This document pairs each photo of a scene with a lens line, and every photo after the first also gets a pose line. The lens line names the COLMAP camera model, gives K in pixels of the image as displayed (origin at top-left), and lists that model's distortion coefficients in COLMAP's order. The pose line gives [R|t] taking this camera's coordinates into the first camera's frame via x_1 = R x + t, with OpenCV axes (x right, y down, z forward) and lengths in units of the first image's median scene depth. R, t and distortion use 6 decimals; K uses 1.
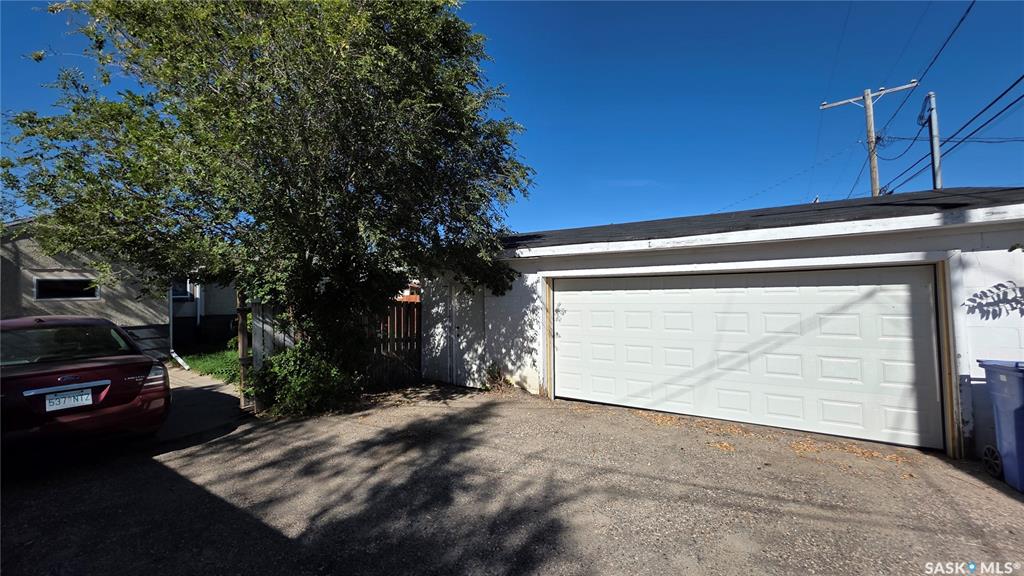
lens RADIAL K [[406.1, 0, 508.5], [0, 406.1, 276.5], [0, 0, 1]] dist [-0.000004, -0.015497]
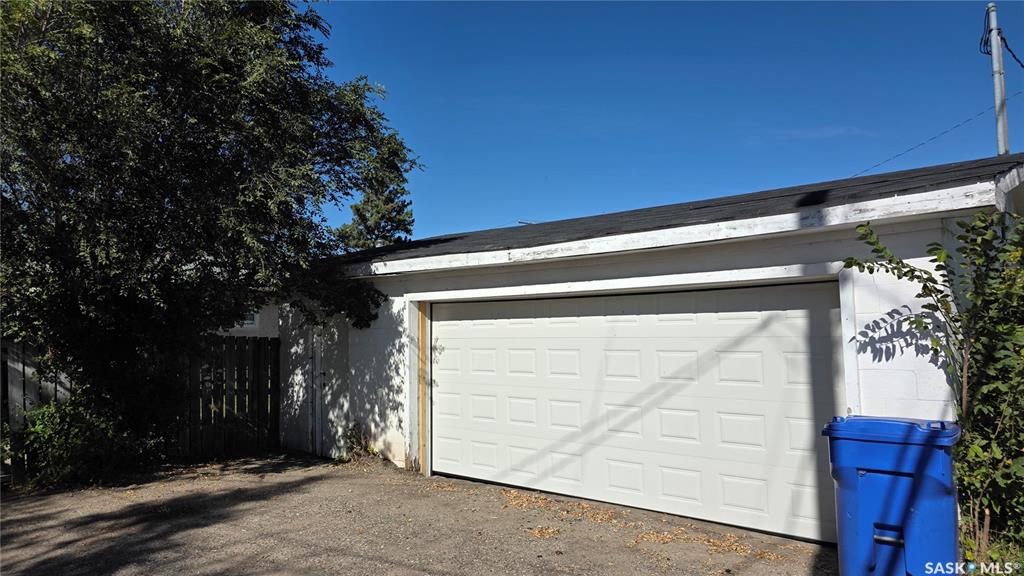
lens RADIAL K [[676.1, 0, 512.0], [0, 676.1, 288.0], [0, 0, 1]] dist [0.005074, -0.001236]
pose [[0.994849, -0.015104, -0.100239, 0.377155], [0.014594, 0.999877, -0.005819, -0.012356], [0.100314, 0.004326, 0.994946, -0.150590]]
